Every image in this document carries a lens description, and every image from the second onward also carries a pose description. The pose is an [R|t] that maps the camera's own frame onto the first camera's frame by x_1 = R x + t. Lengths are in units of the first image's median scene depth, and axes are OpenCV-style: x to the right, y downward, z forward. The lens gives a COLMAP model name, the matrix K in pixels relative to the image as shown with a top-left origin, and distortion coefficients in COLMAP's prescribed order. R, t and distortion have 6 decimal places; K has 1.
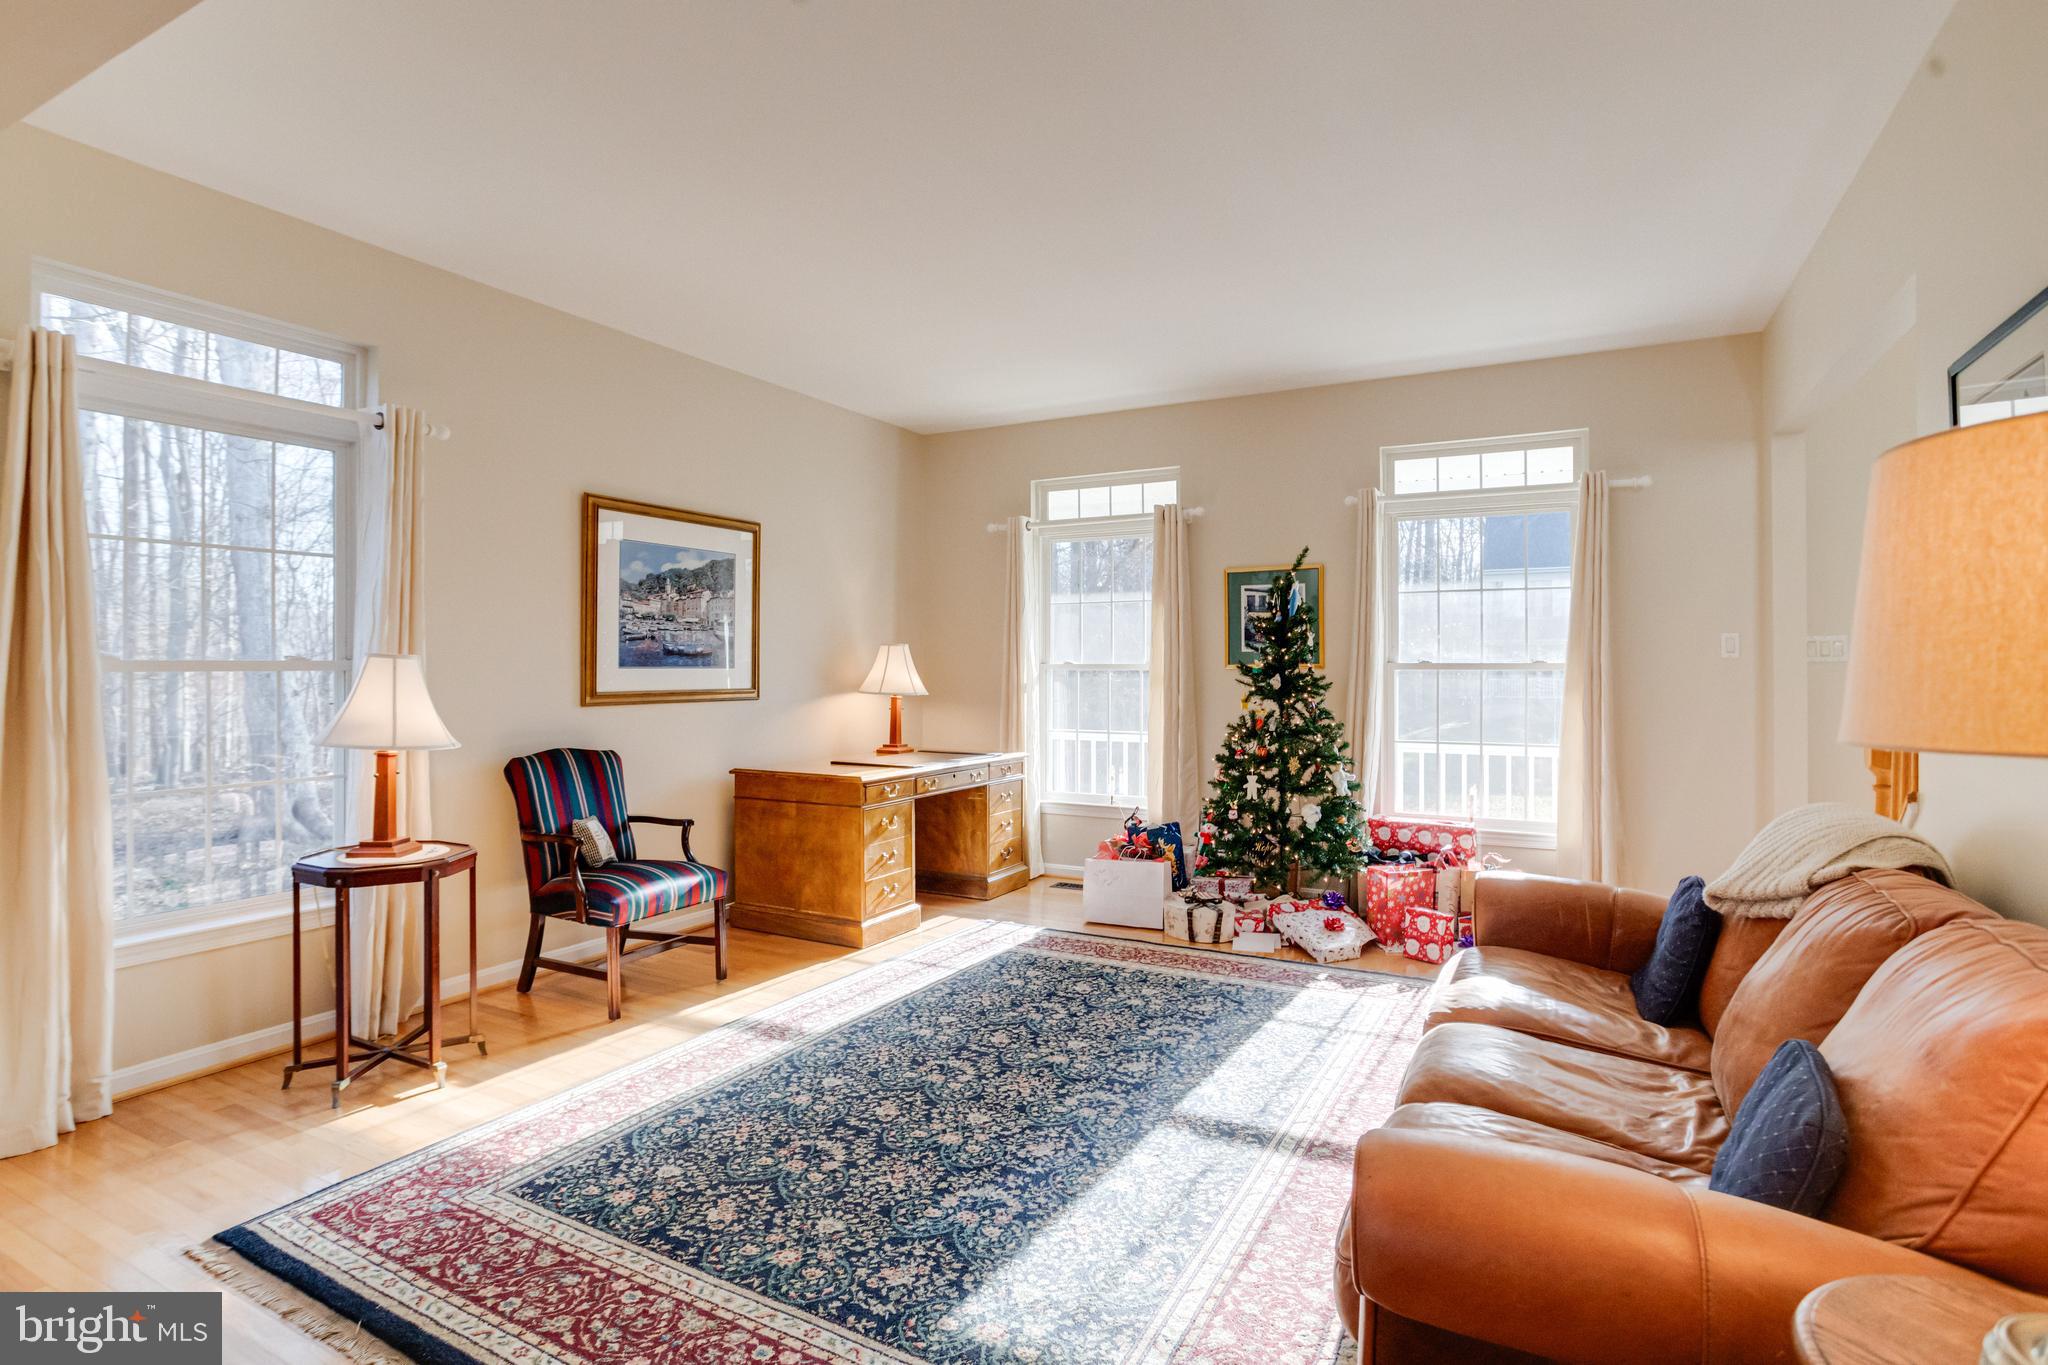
lens RADIAL K [[1033.3, 0, 1013.0], [0, 1033.3, 672.4], [0, 0, 1]] dist [-0.035574, 0.011427]
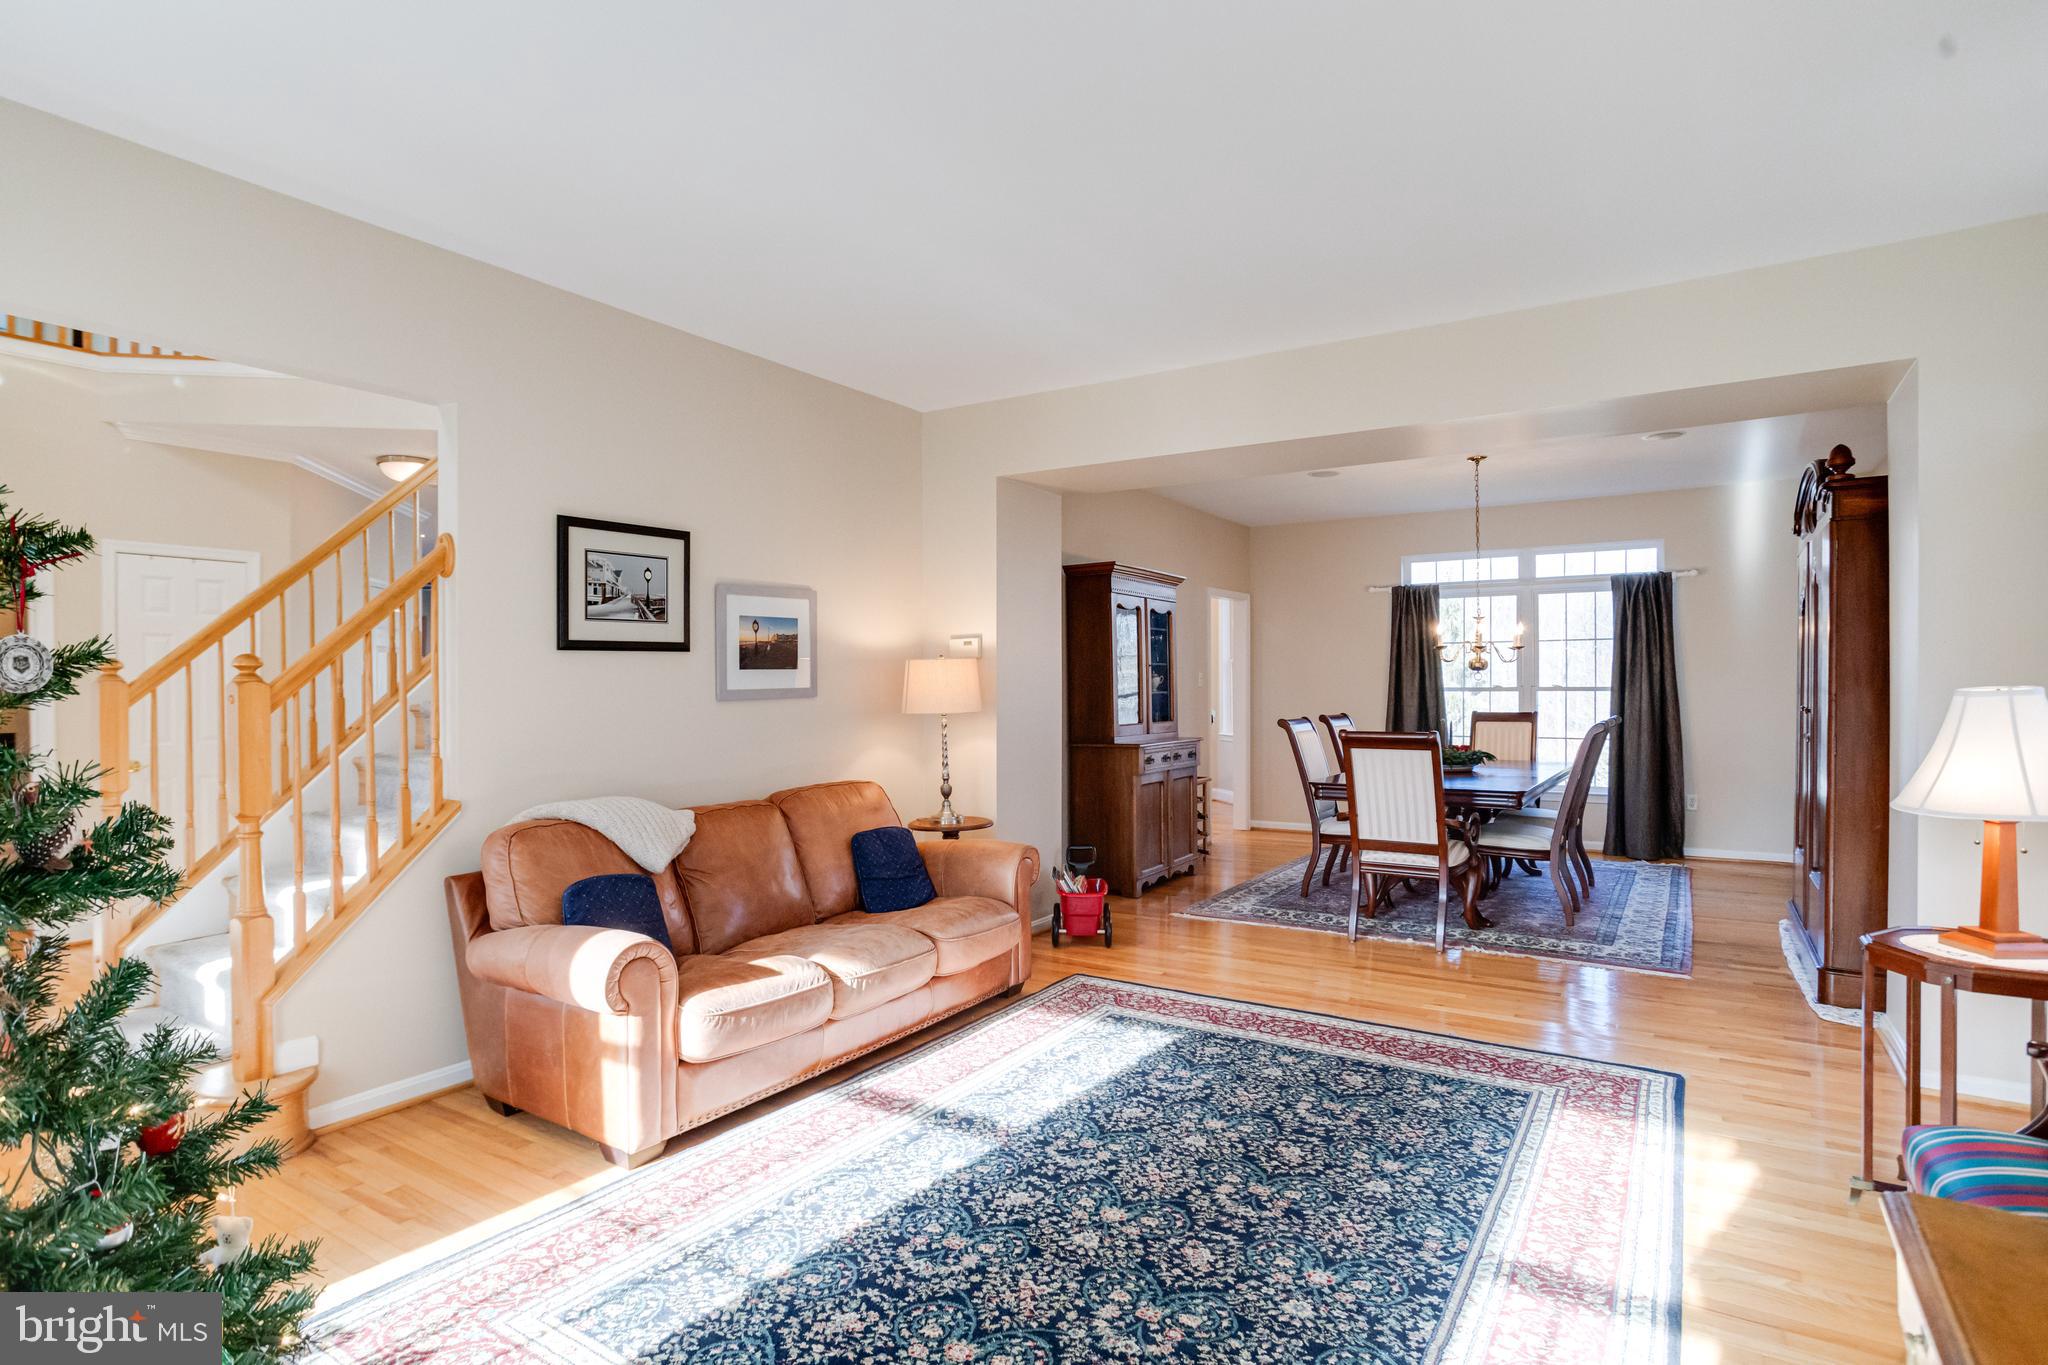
lens RADIAL K [[1033.3, 0, 1024.6], [0, 1033.3, 677.9], [0, 0, 1]] dist [-0.035574, 0.011427]
pose [[-0.997832, 0.003322, 0.065723, 0.039374], [0.003319, 0.999994, -0.000154, -0.018540], [-0.065723, 0.000064, -0.997838, 1.181942]]
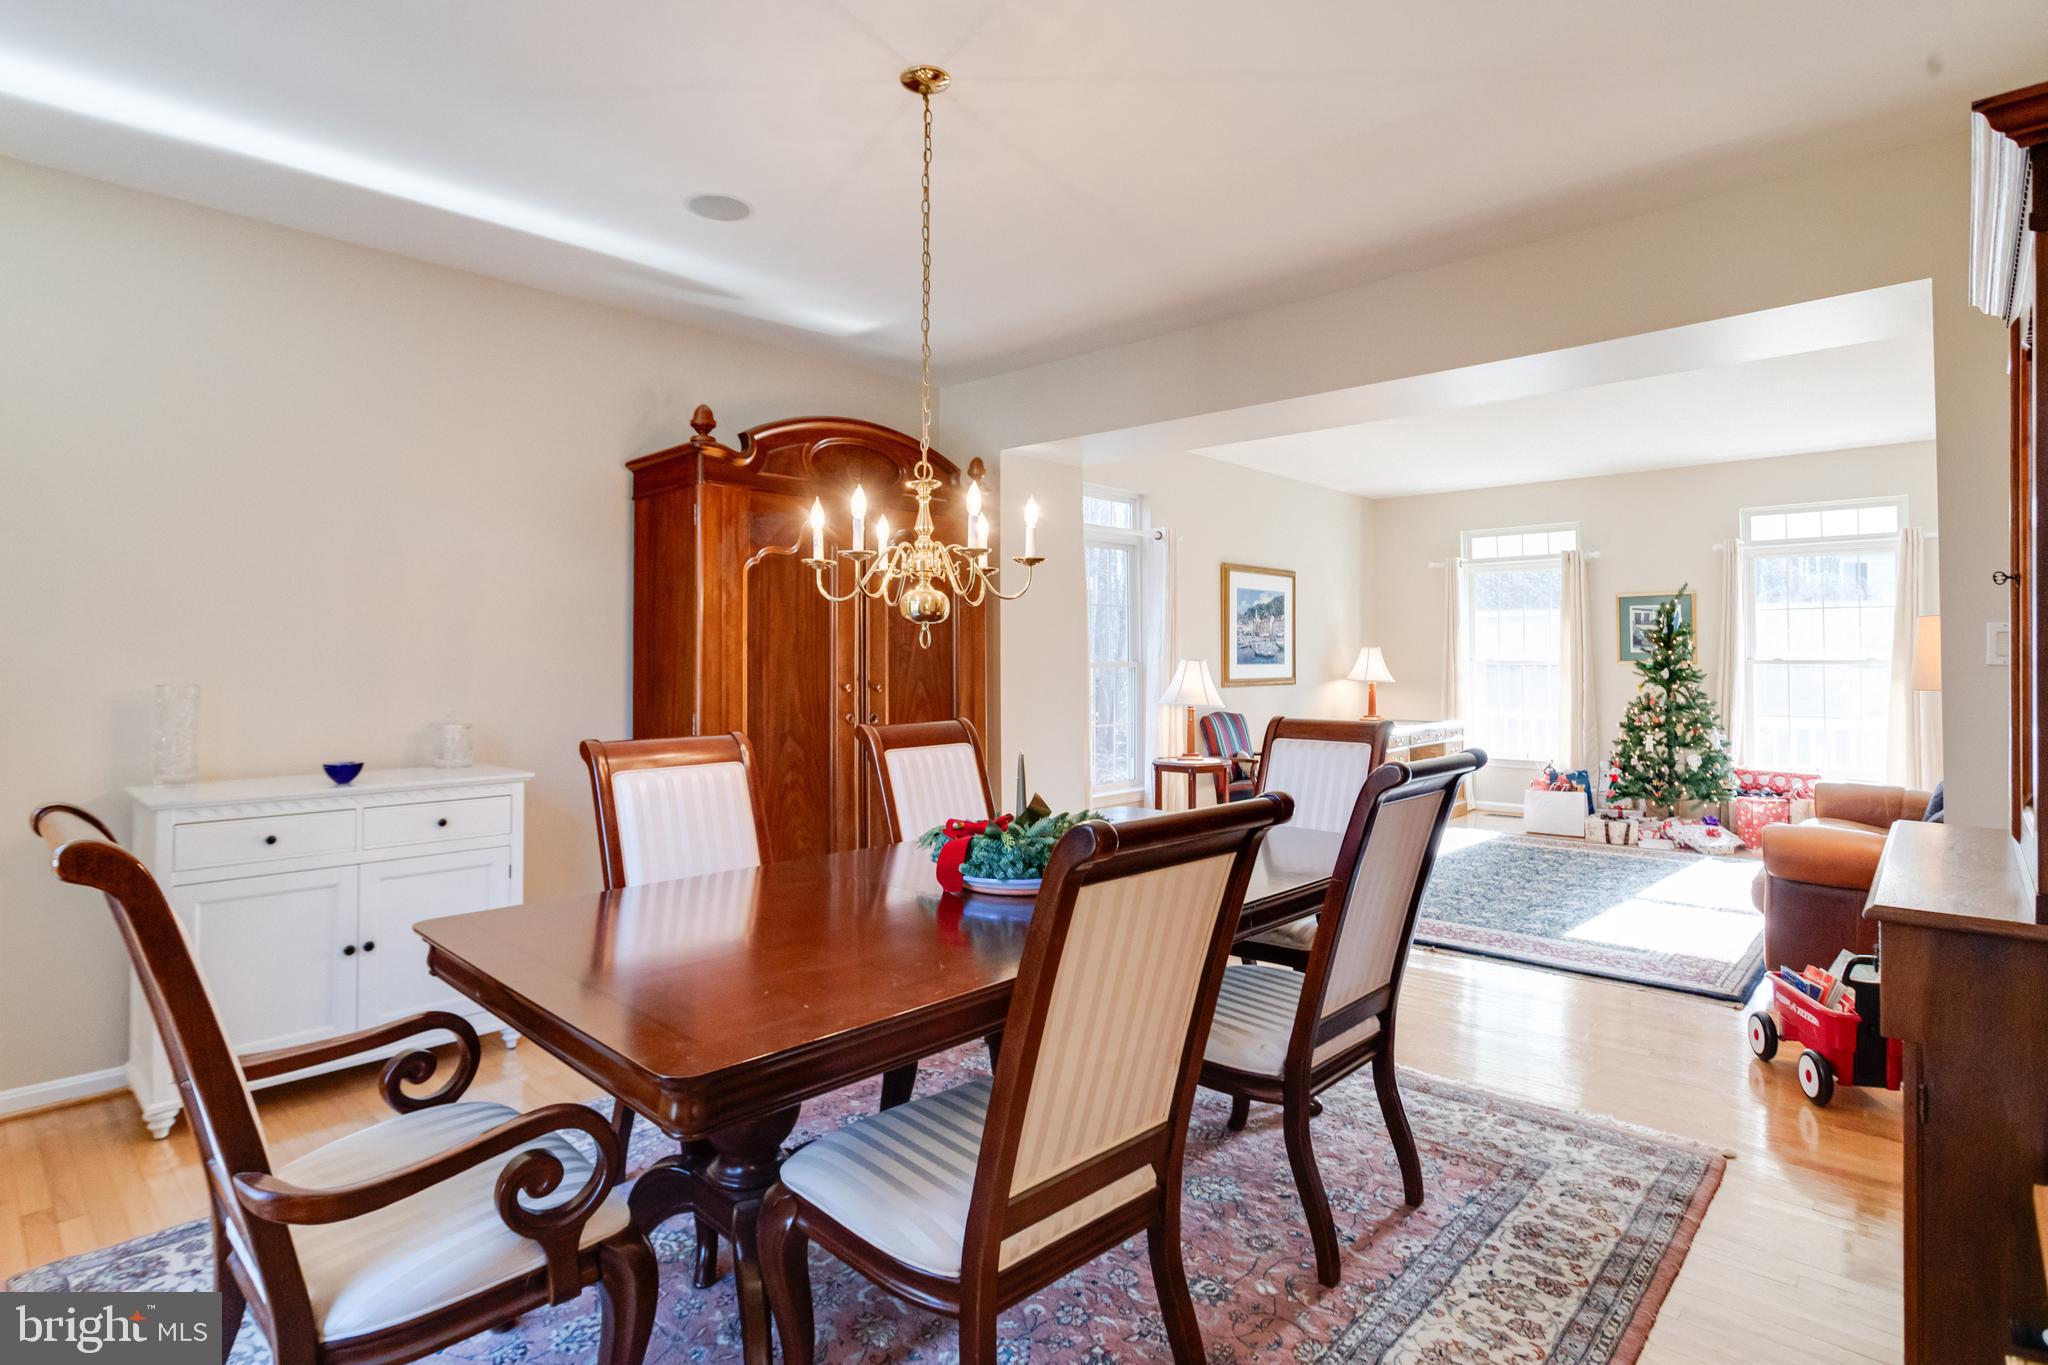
lens RADIAL K [[1033.3, 0, 1012.1], [0, 1033.3, 643.7], [0, 0, 1]] dist [-0.035574, 0.011427]
pose [[0.967242, -0.004815, -0.253812, -0.297417], [0.000047, 0.999823, -0.018788, -0.006512], [0.253858, 0.018161, 0.967071, -0.700894]]
